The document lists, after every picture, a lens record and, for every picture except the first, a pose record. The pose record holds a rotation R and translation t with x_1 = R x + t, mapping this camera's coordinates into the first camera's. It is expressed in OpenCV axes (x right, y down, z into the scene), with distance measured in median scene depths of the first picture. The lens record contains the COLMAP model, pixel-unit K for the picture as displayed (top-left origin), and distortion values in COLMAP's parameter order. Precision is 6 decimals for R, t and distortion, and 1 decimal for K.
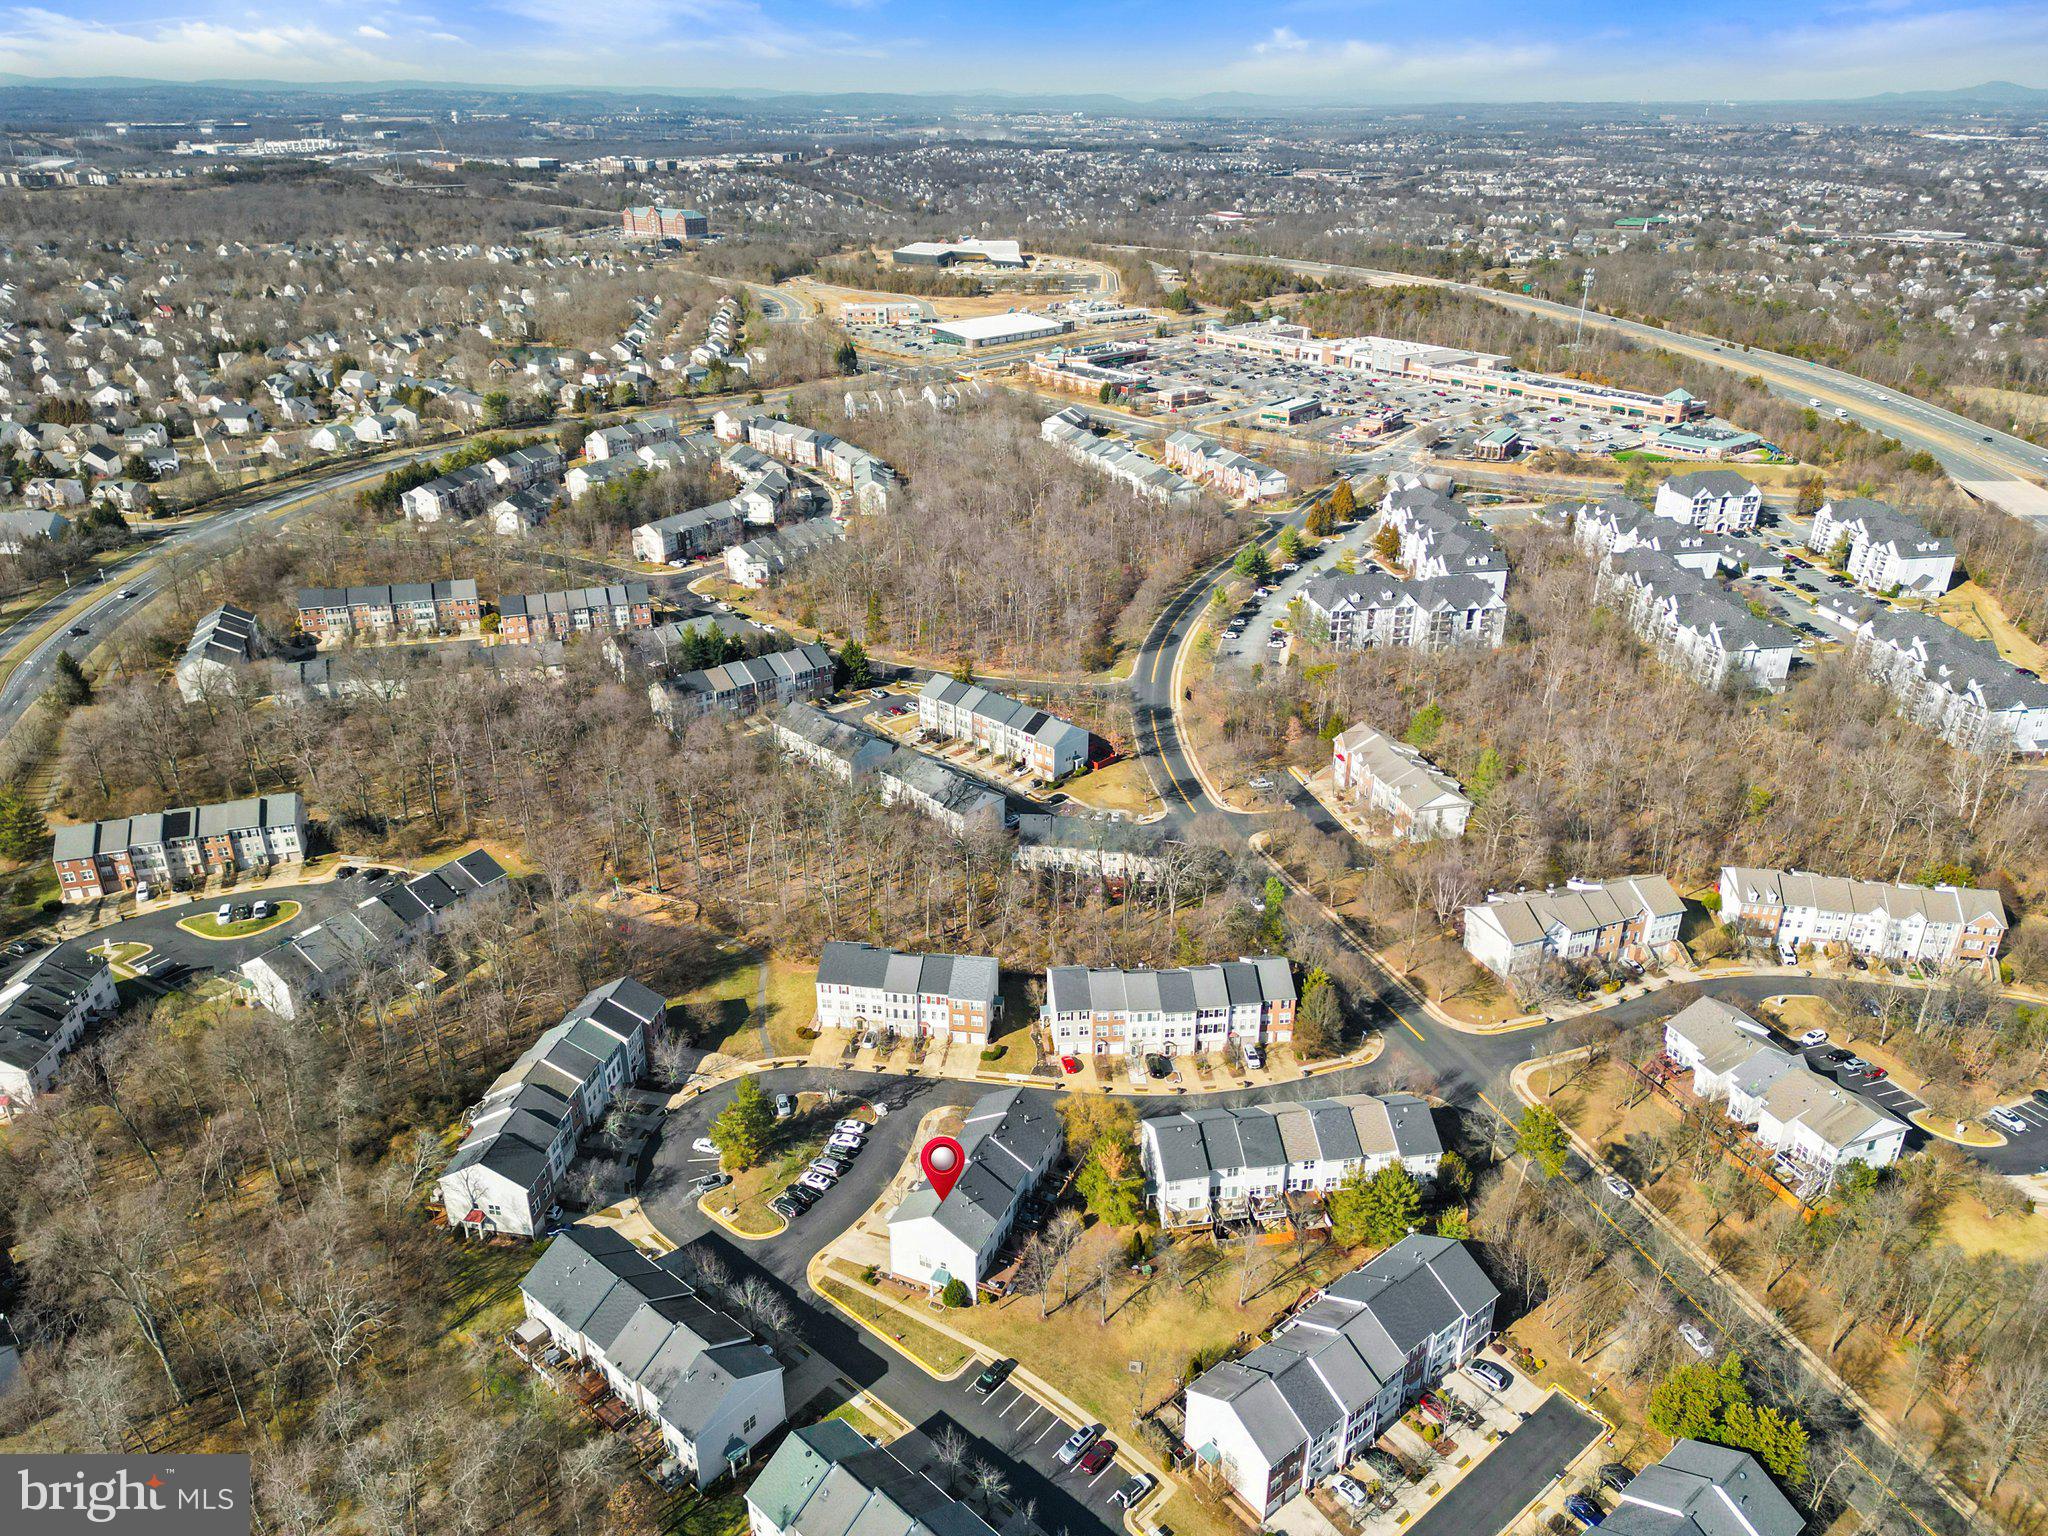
lens RADIAL K [[1403.3, 0, 1053.0], [0, 1403.3, 772.1], [0, 0, 1]] dist [0.070332, -0.068252]
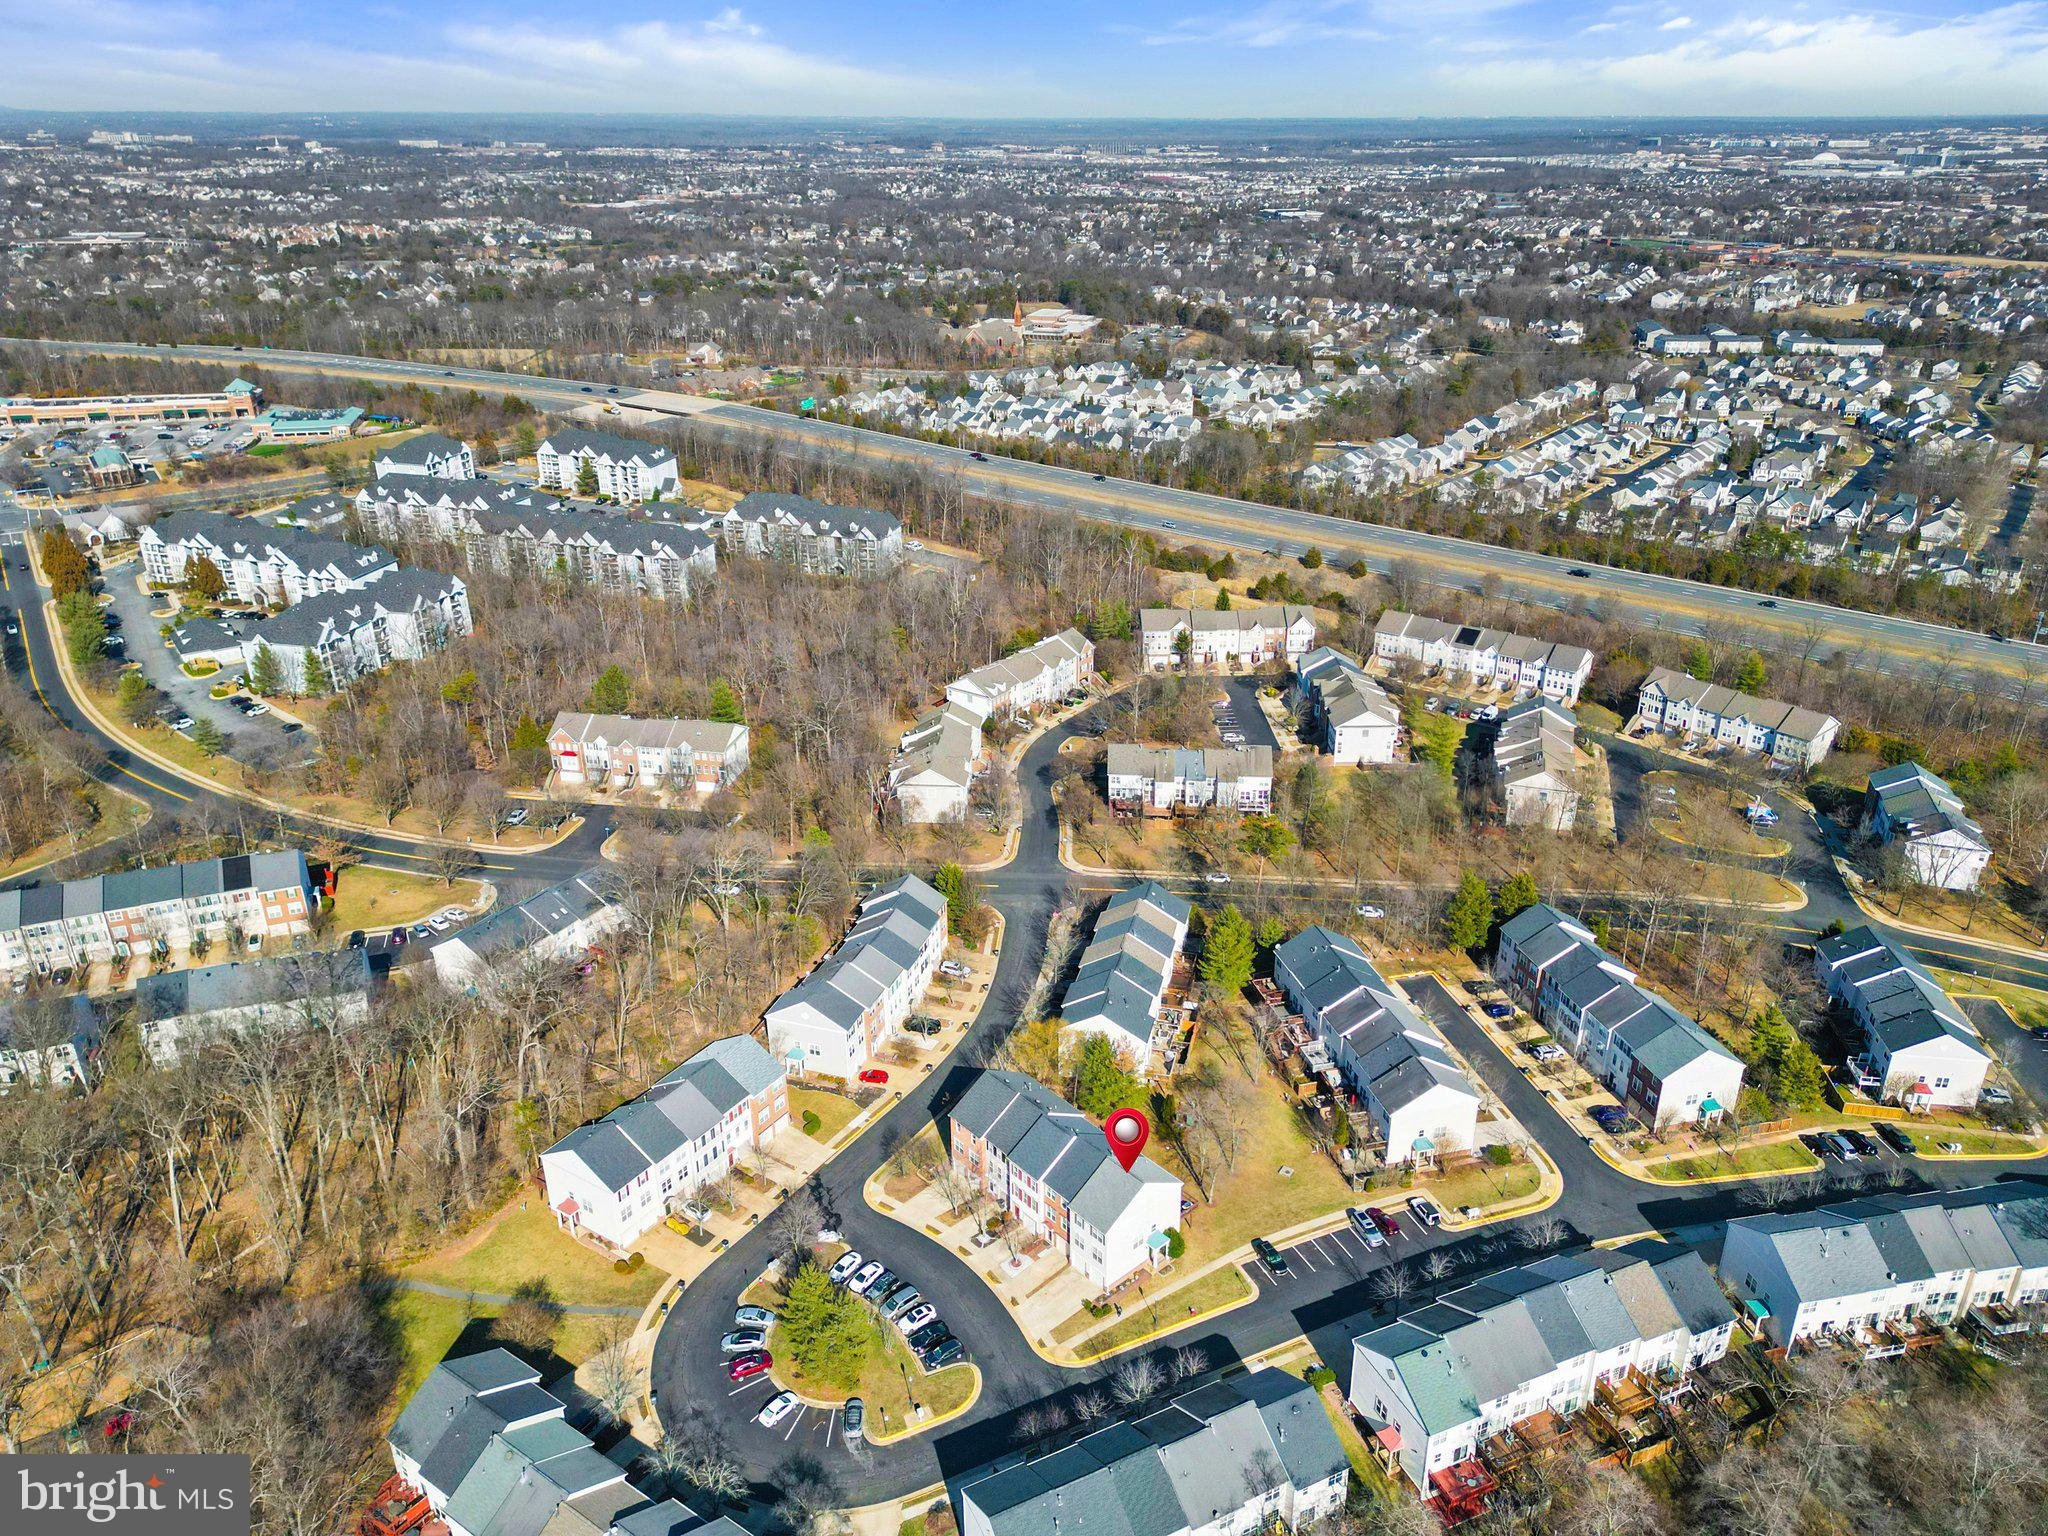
lens RADIAL K [[1403.3, 0, 1053.0], [0, 1403.3, 772.1], [0, 0, 1]] dist [0.070332, -0.068252]
pose [[0.421410, -0.386123, 0.820562, -0.681702], [0.390068, 0.894027, 0.220368, -0.131508], [-0.818694, 0.227210, 0.527367, 0.461495]]
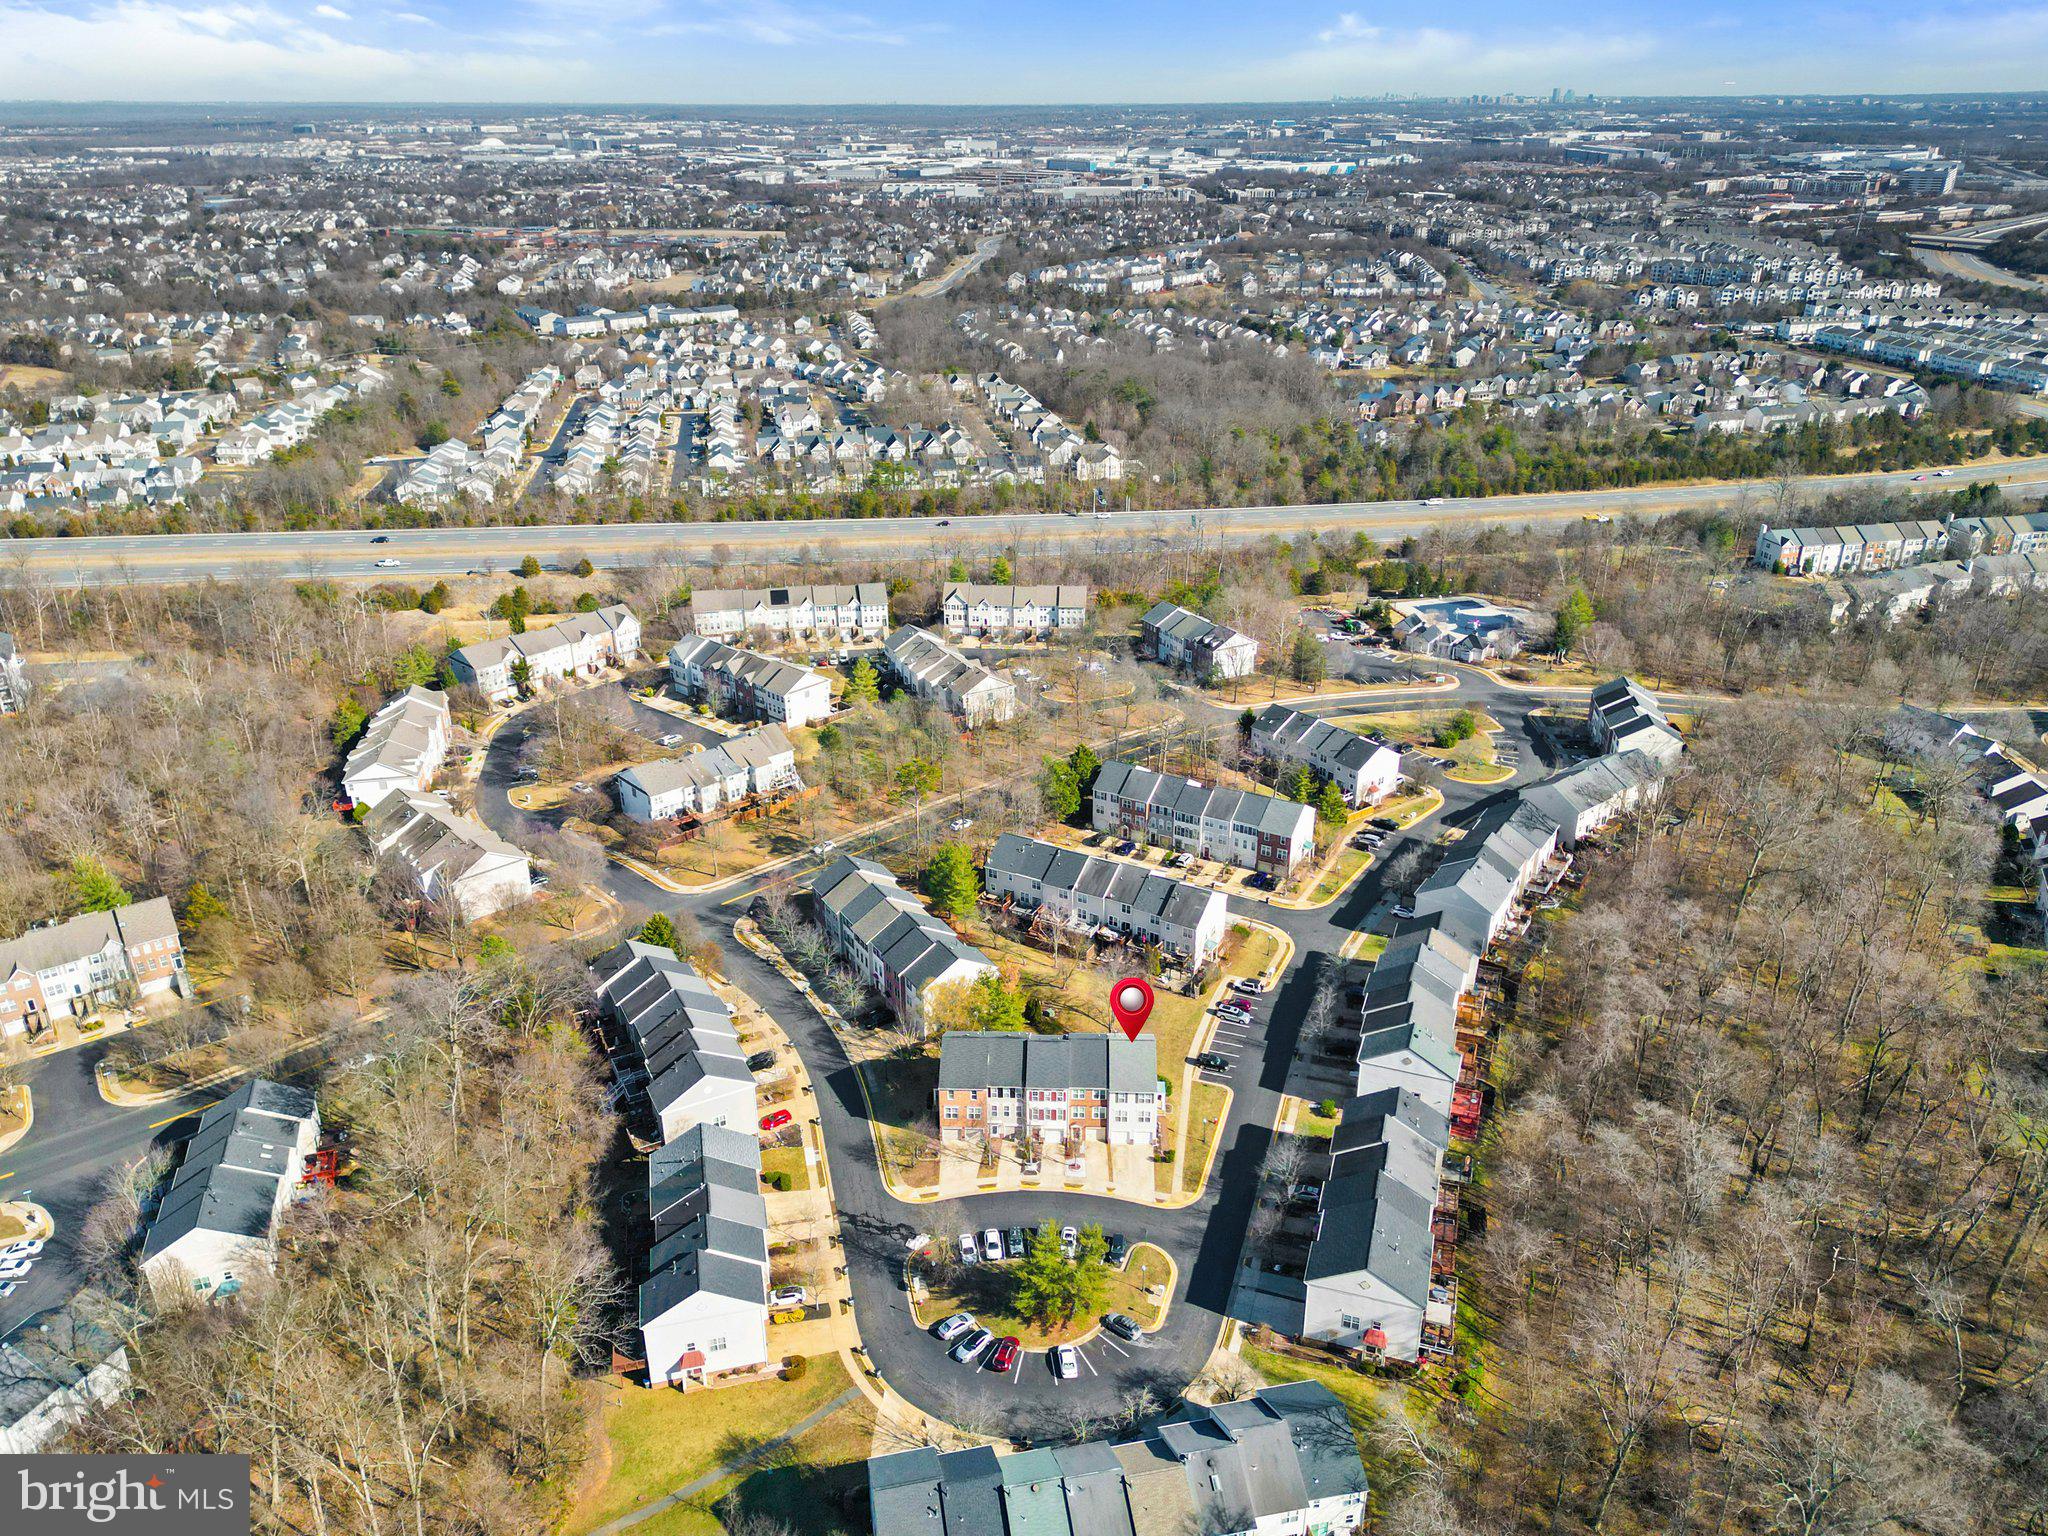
lens RADIAL K [[1439.7, 0, 1024.0], [0, 1439.7, 768.0], [0, 0, 1]] dist [0.080501, -0.078734]
pose [[-0.352756, -0.394420, 0.848525, -0.799699], [0.401943, 0.755023, 0.518057, -0.393436], [-0.844988, 0.523807, -0.107805, 0.987774]]
